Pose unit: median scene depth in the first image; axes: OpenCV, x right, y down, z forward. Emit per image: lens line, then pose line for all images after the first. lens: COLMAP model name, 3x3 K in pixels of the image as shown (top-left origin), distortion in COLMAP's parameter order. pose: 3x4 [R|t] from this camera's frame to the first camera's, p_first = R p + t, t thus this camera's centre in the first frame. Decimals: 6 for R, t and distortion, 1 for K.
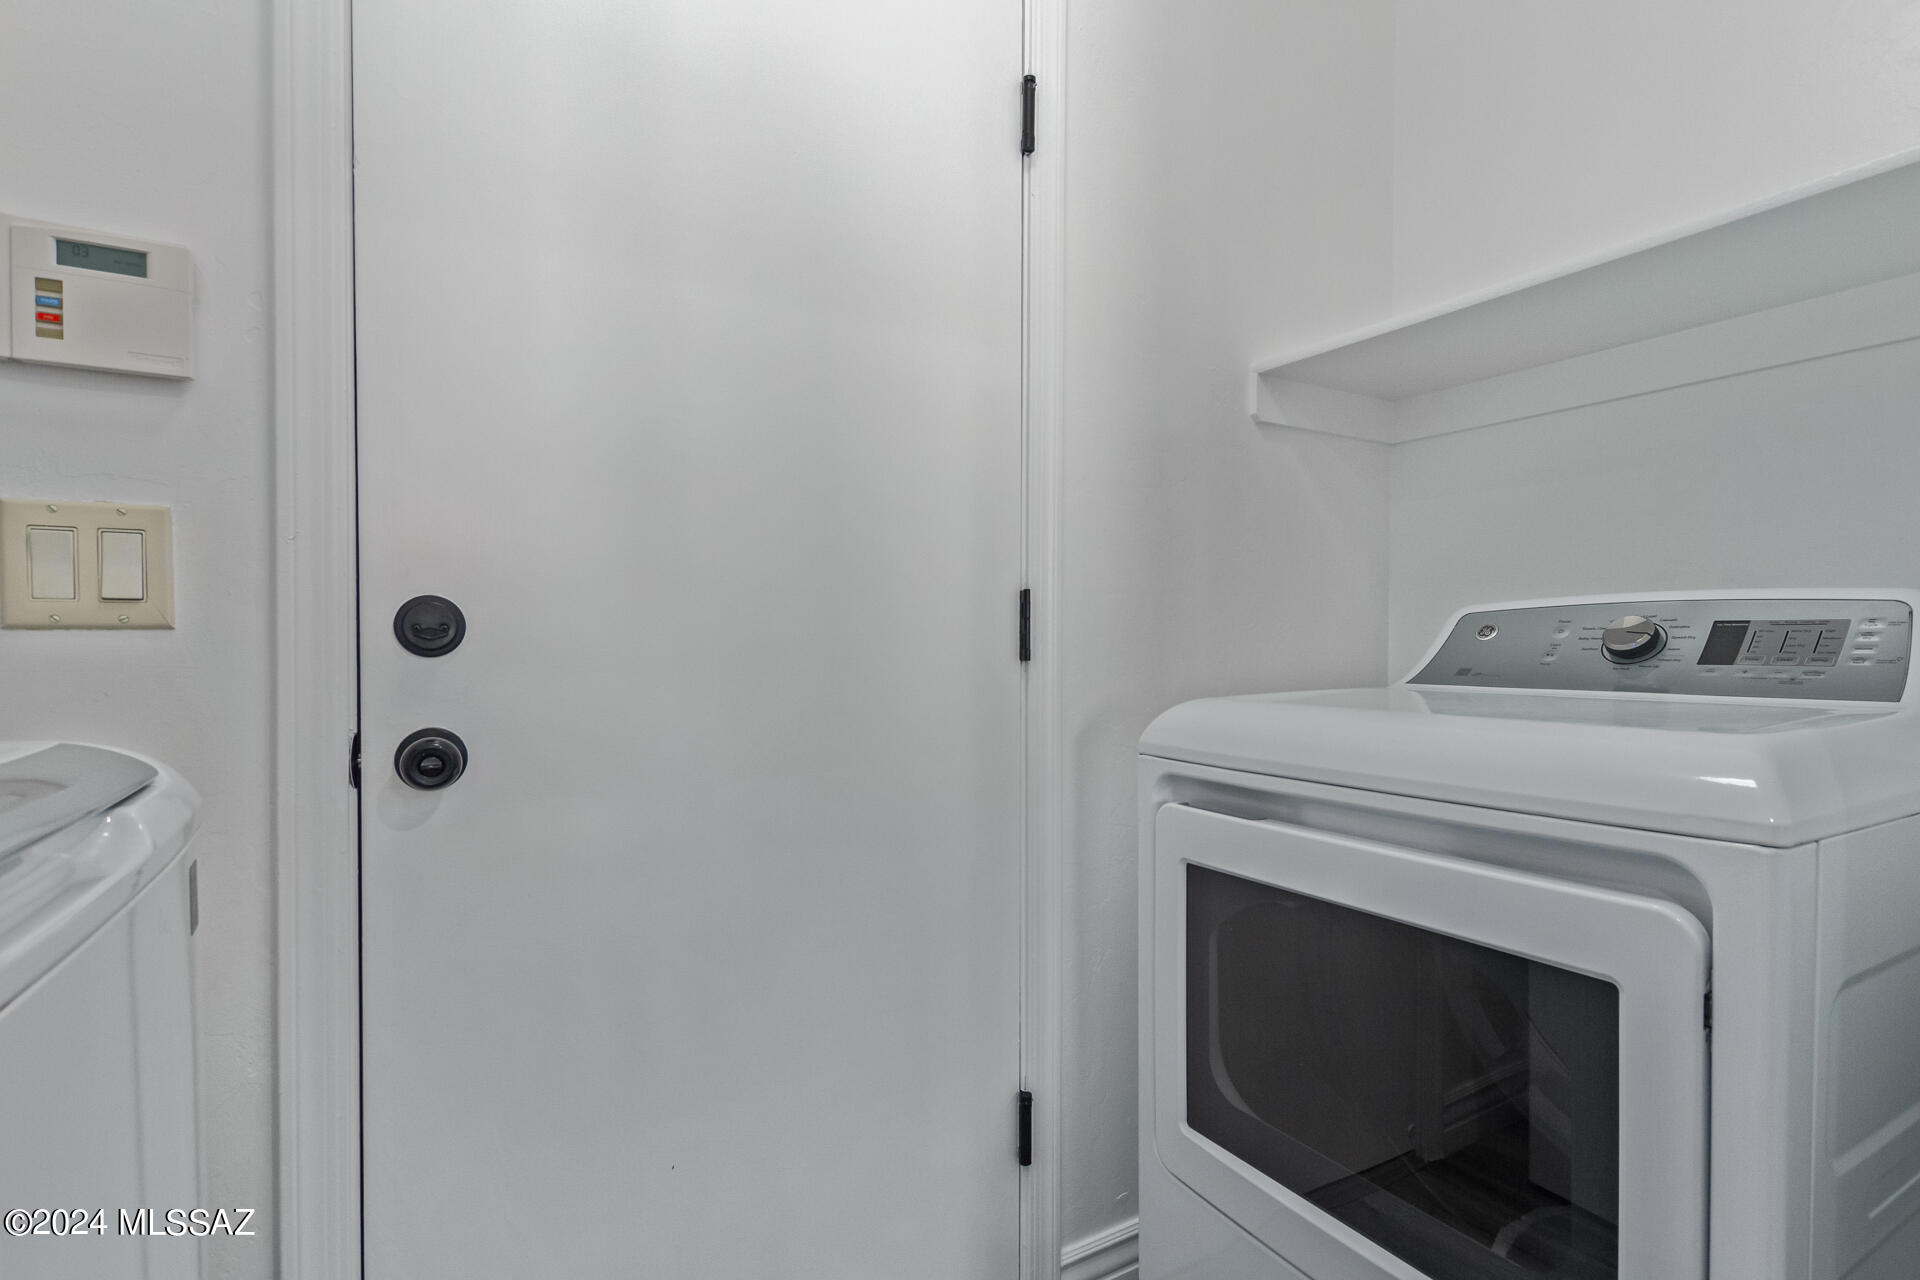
lens RADIAL K [[921.6, 0, 968.2], [0, 921.6, 643.9], [0, 0, 1]] dist [0.013316, -0.005544]
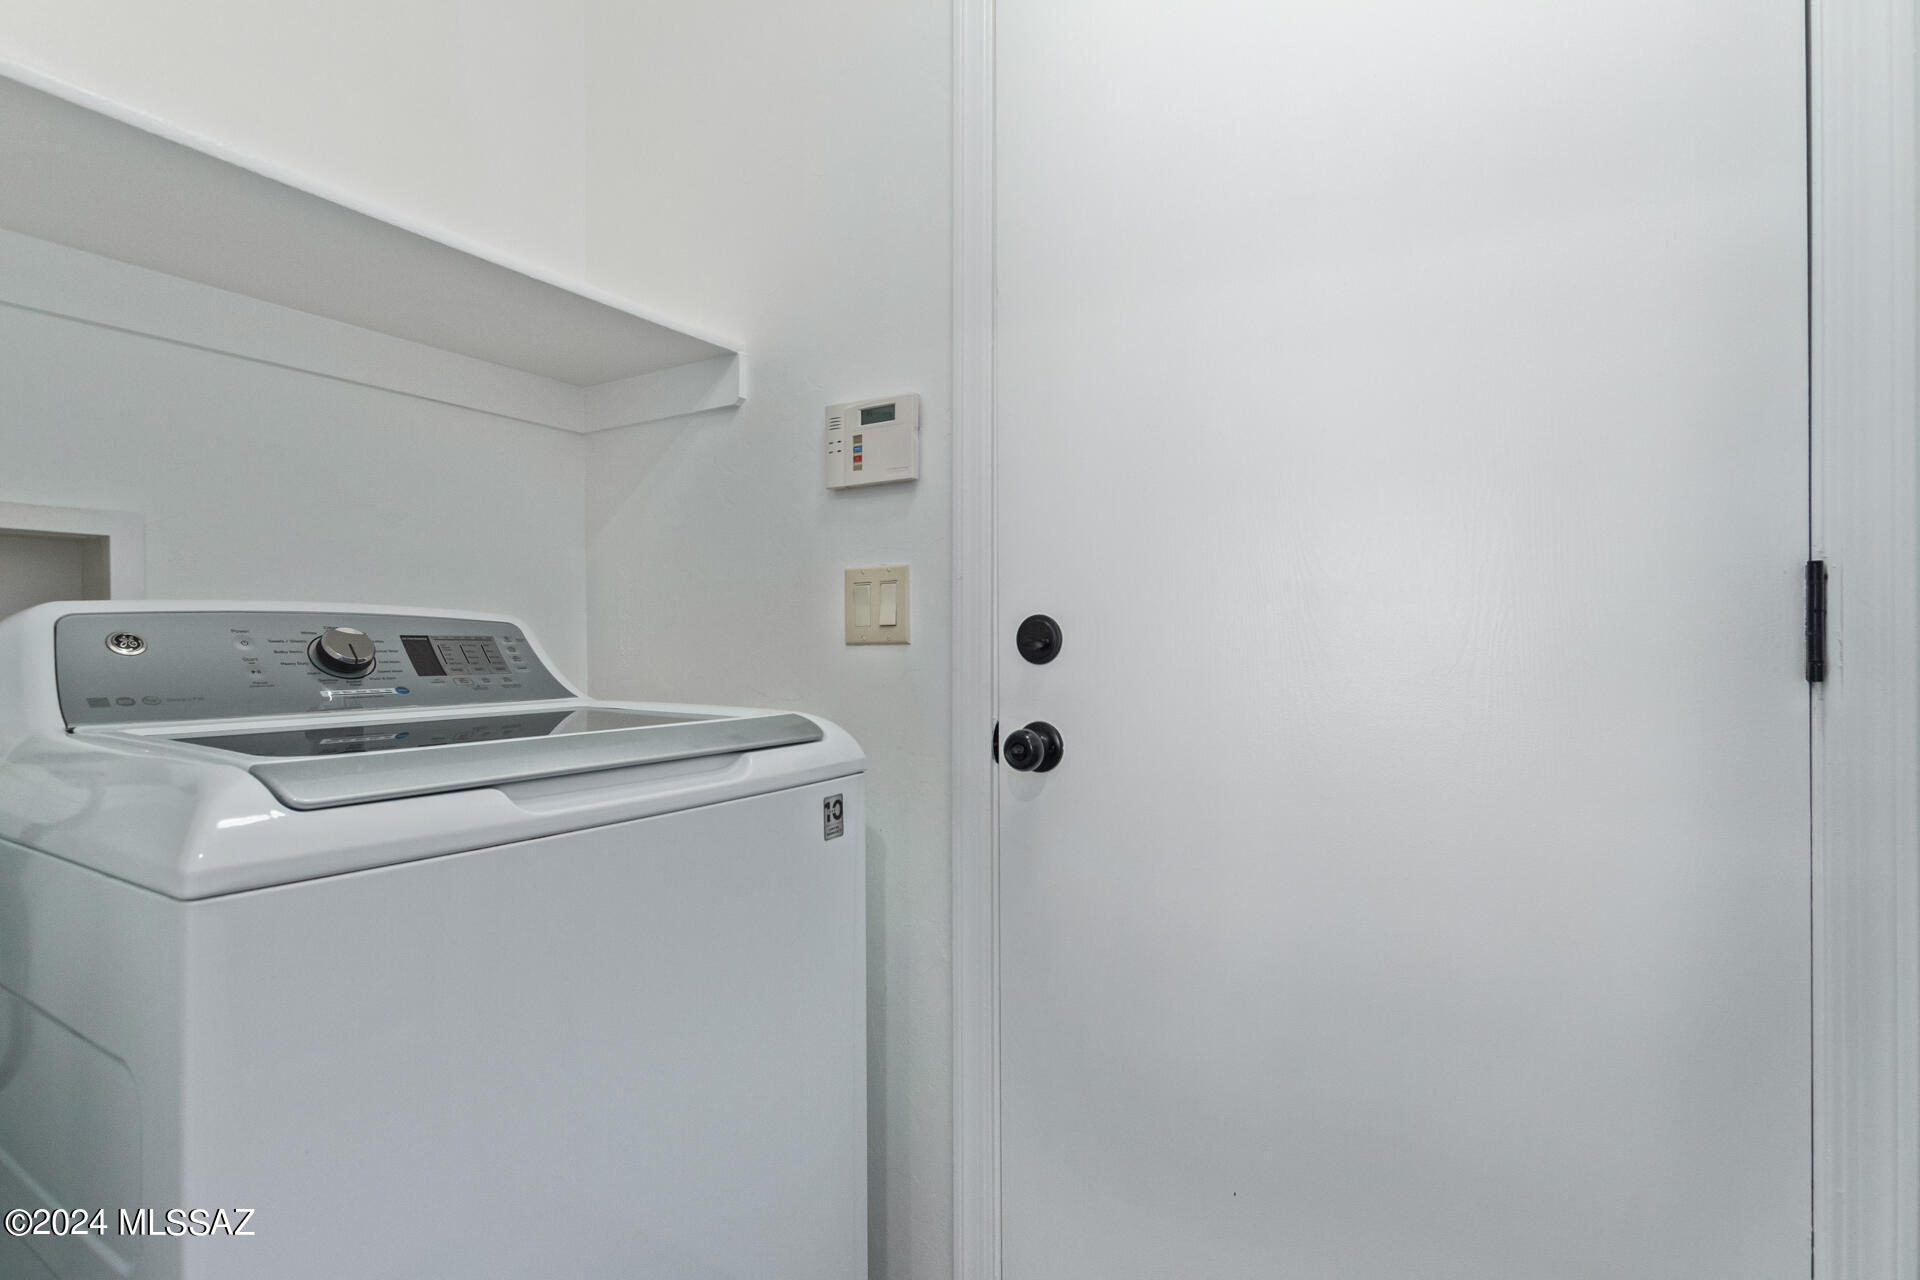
lens RADIAL K [[921.6, 0, 968.2], [0, 921.6, 643.9], [0, 0, 1]] dist [0.013316, -0.005544]
pose [[0.505704, -0.009252, -0.862657, 0.515118], [0.000168, 0.999944, -0.010626, -0.000009], [0.862707, 0.005228, 0.505677, 0.320725]]
